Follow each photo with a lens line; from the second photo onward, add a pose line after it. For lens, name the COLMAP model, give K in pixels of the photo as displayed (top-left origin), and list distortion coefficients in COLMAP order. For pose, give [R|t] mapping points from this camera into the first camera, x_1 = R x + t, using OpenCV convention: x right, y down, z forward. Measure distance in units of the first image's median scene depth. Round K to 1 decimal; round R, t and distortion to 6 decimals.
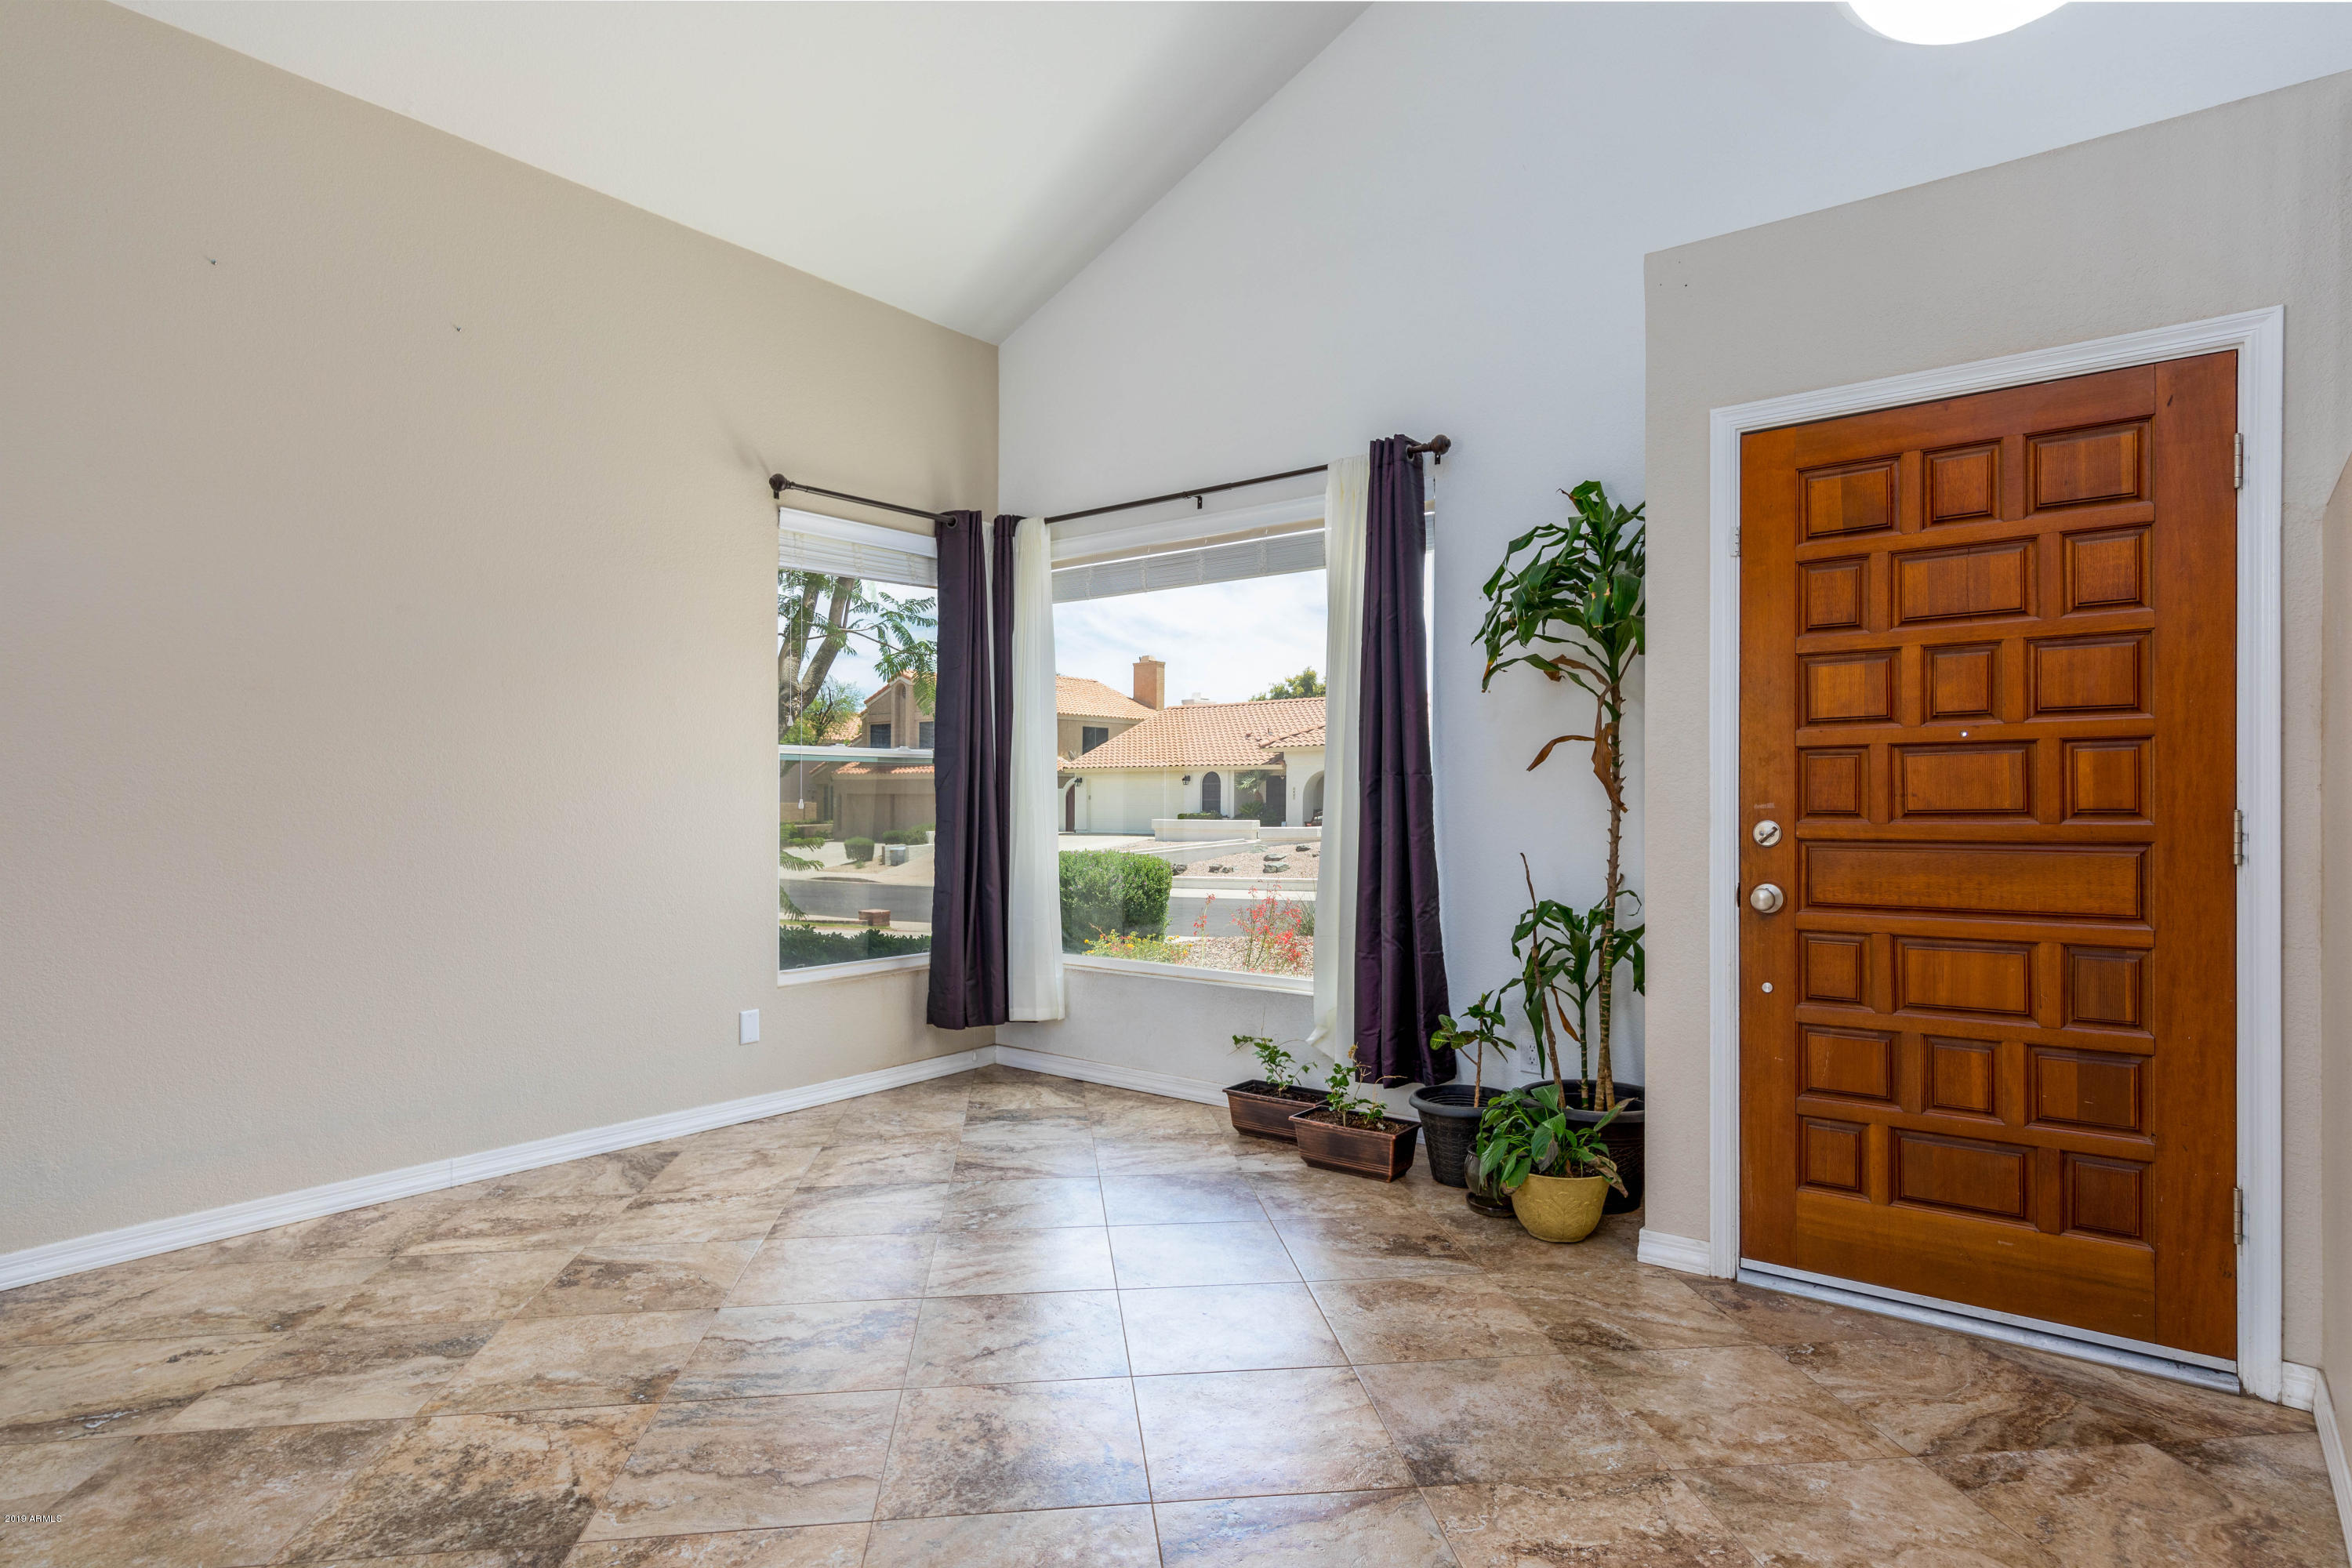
lens RADIAL K [[1248.4, 0, 1181.7], [0, 1248.4, 787.2], [0, 0, 1]] dist [0.008121, -0.003035]
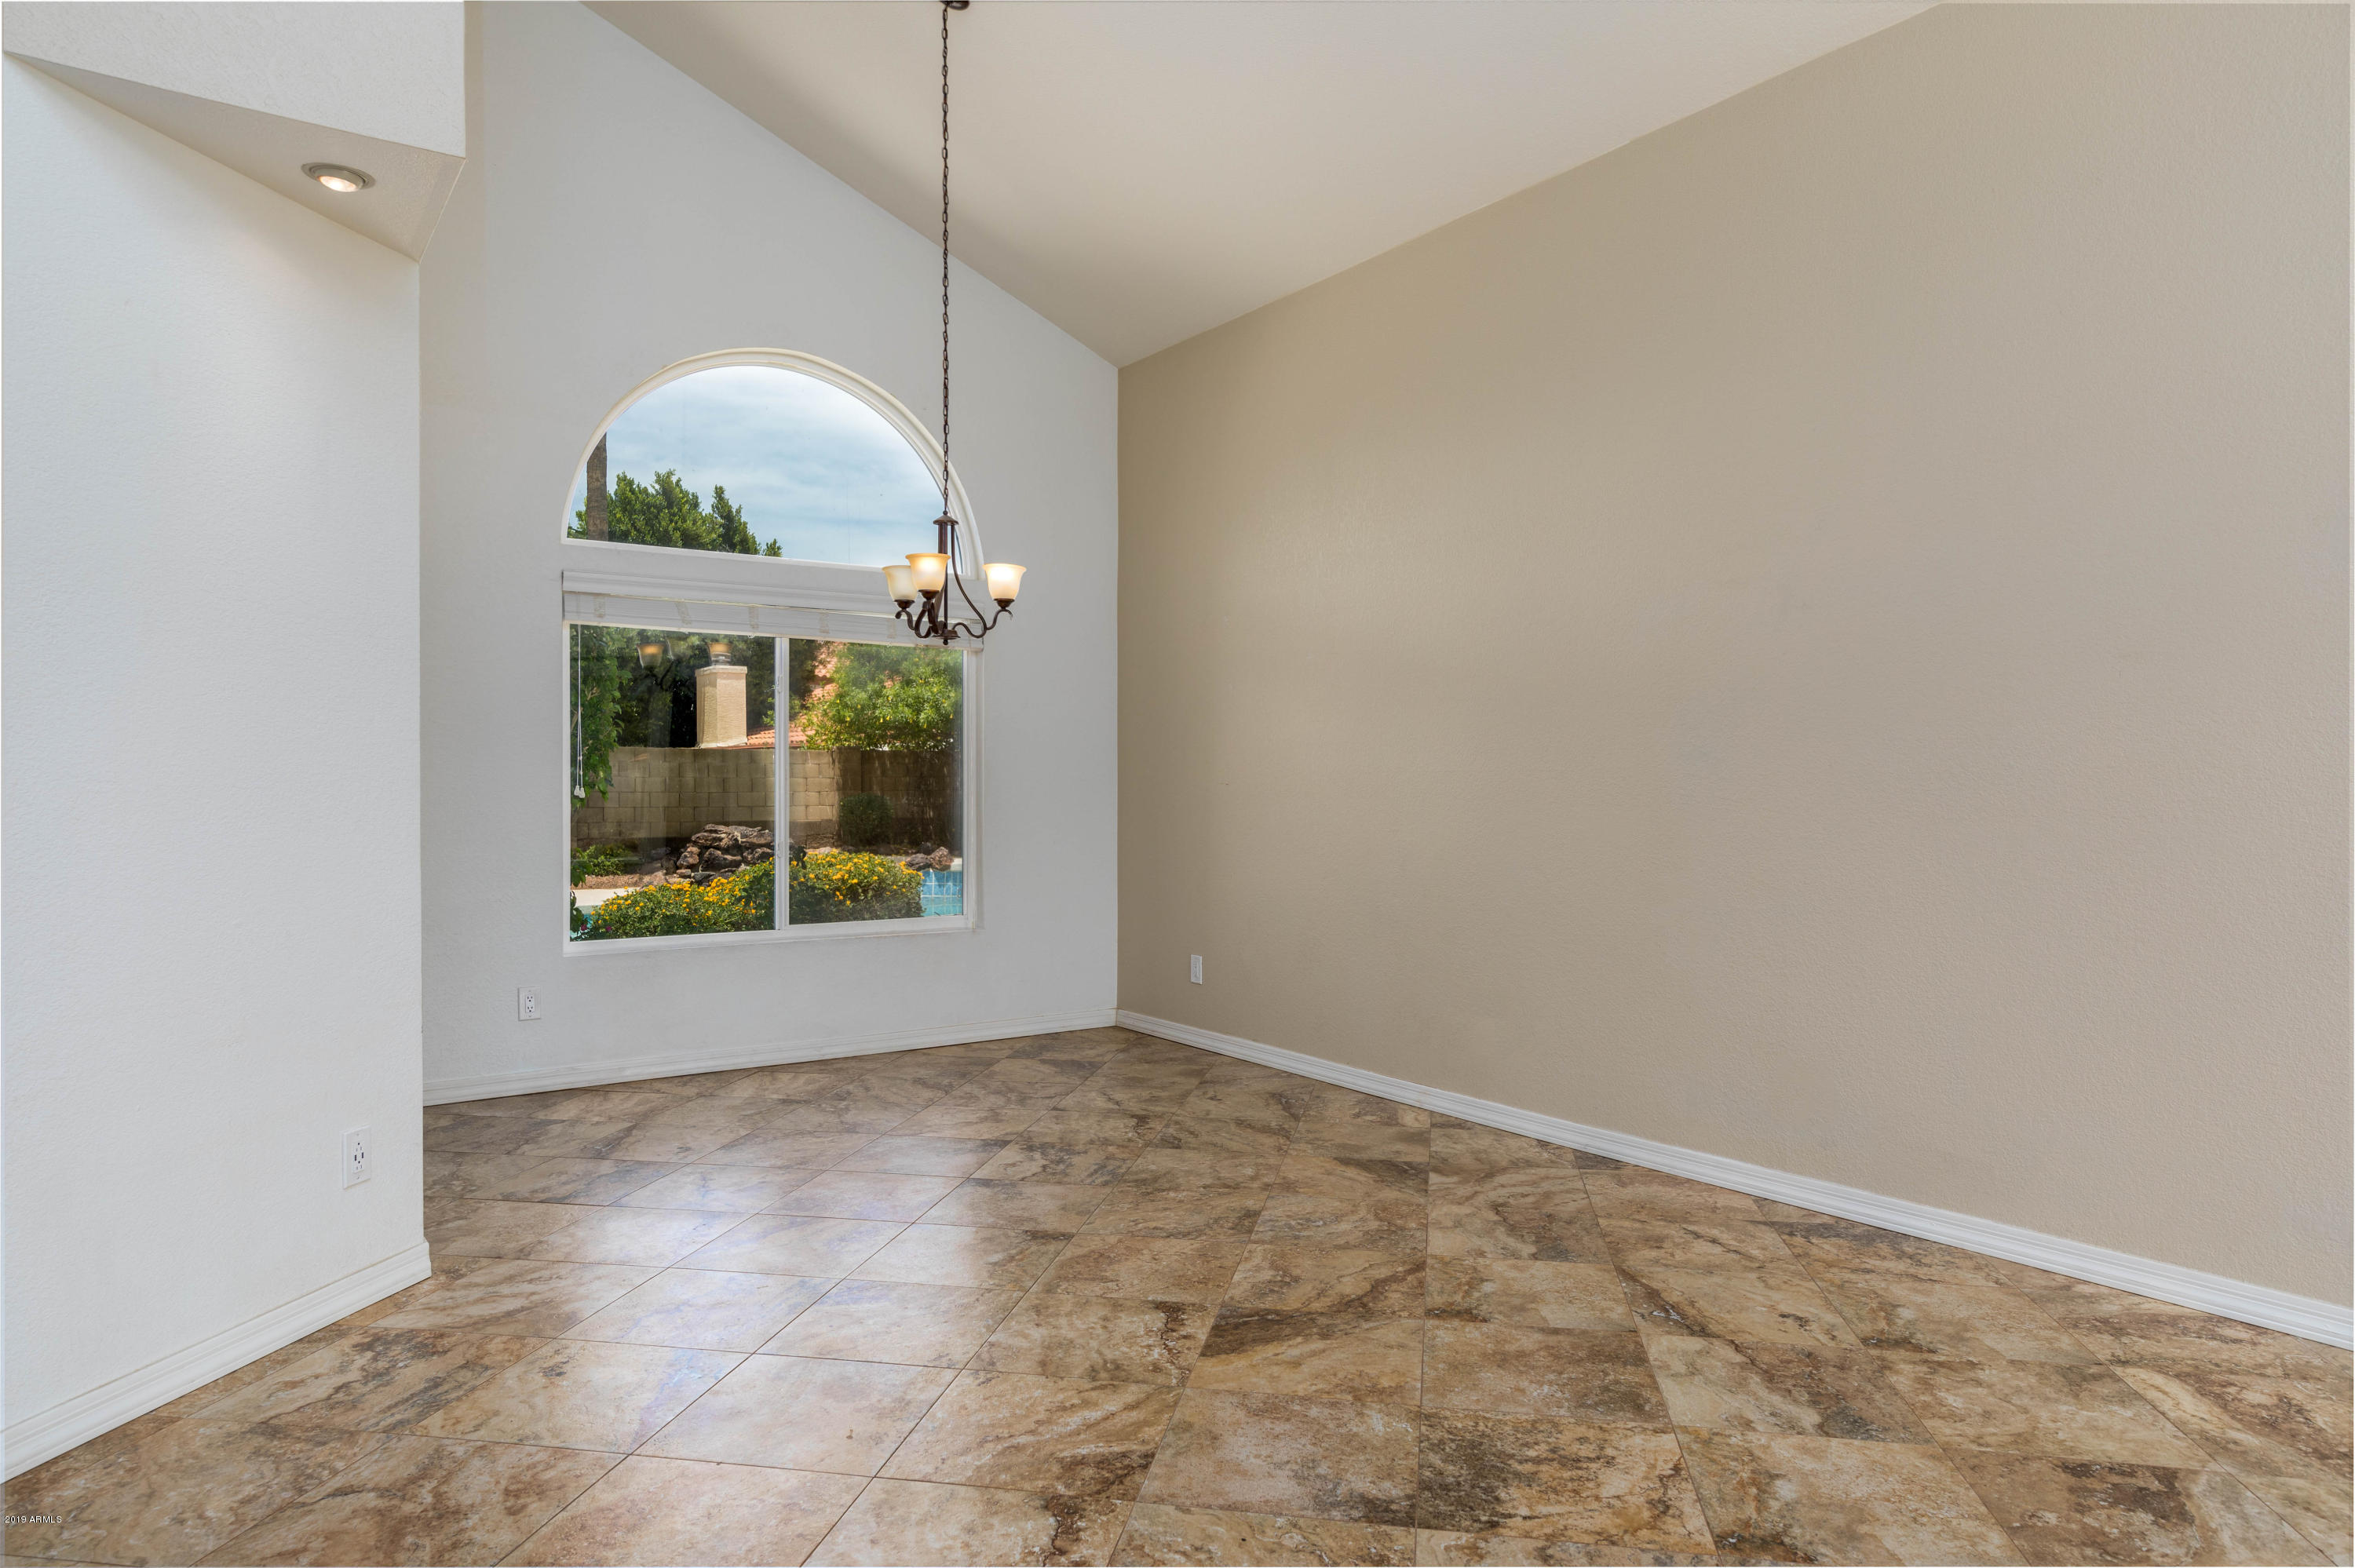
lens RADIAL K [[1424.7, 0, 1175.7], [0, 1424.7, 797.9], [0, 0, 1]] dist [0.001924, 0.003092]
pose [[-0.298000, 0.009848, -0.954515, 0.459827], [0.009274, 0.999929, 0.007421, 0.004987], [0.954521, -0.006641, -0.298070, 0.808512]]
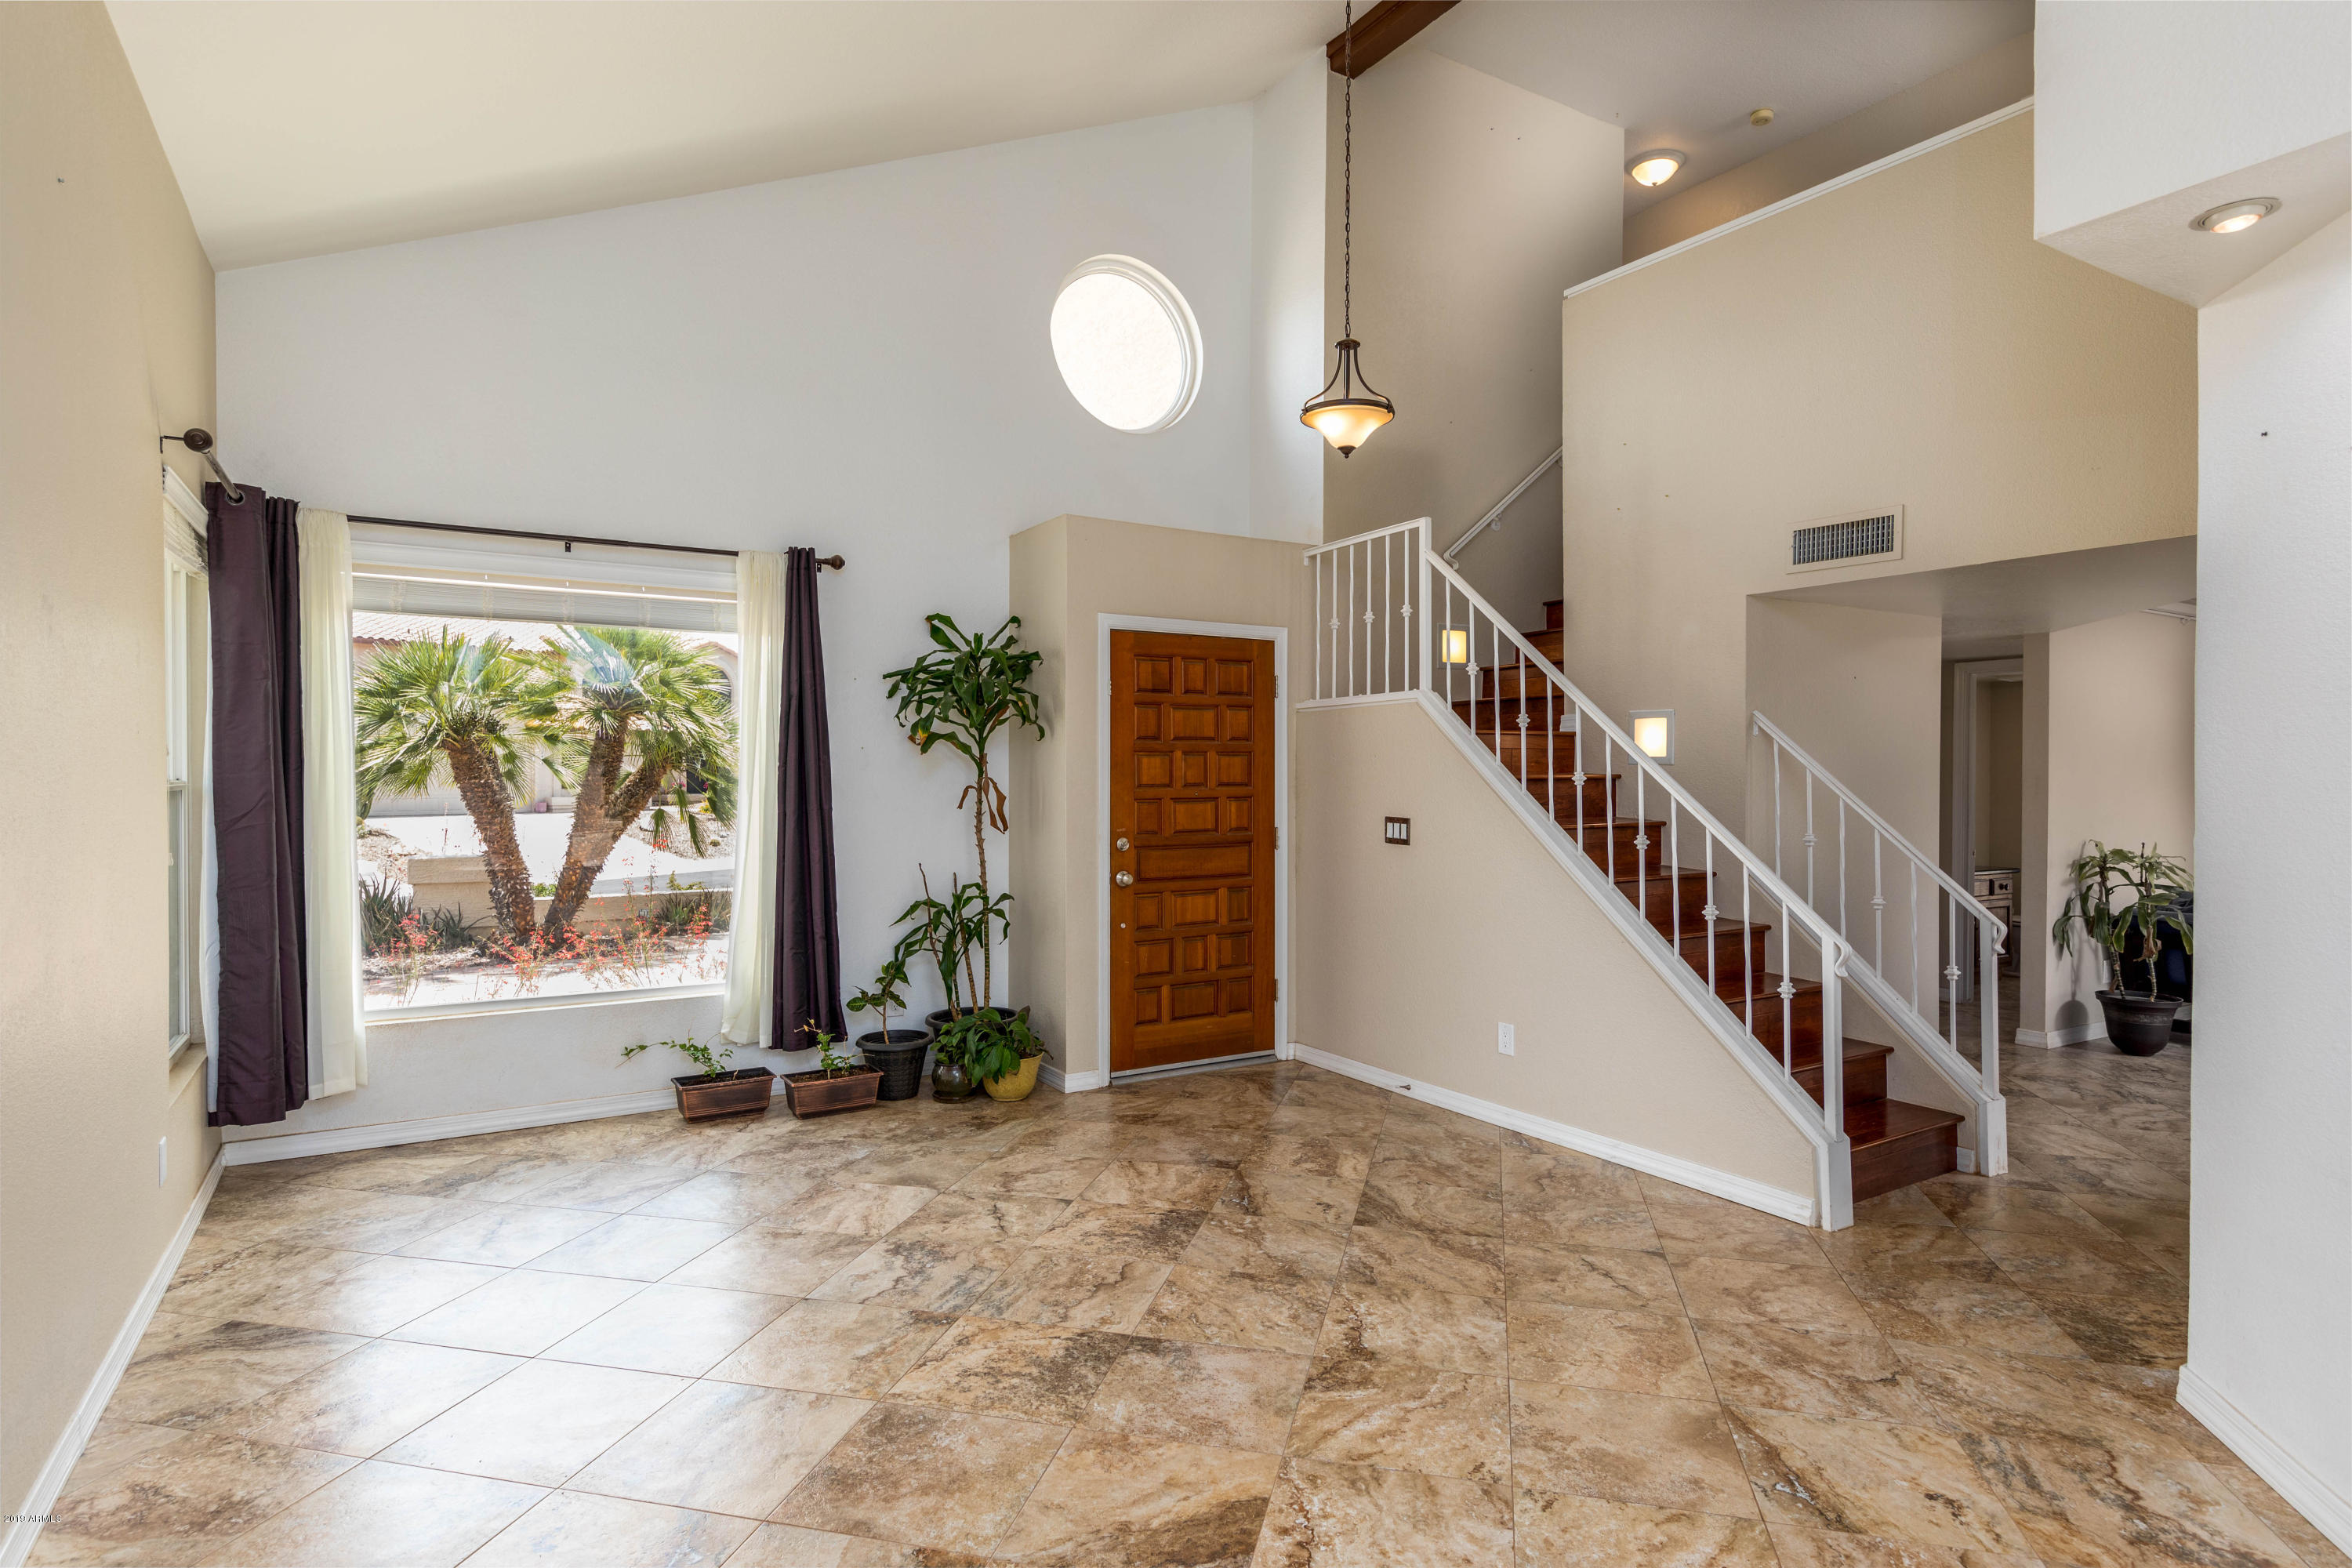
lens RADIAL K [[1248.4, 0, 1180.5], [0, 1248.4, 777.1], [0, 0, 1]] dist [0.008121, -0.003035]
pose [[0.350159, 0.001696, 0.936689, -1.354251], [-0.009299, 0.999955, 0.001665, -0.073545], [-0.936644, -0.009293, 0.350159, 0.275027]]
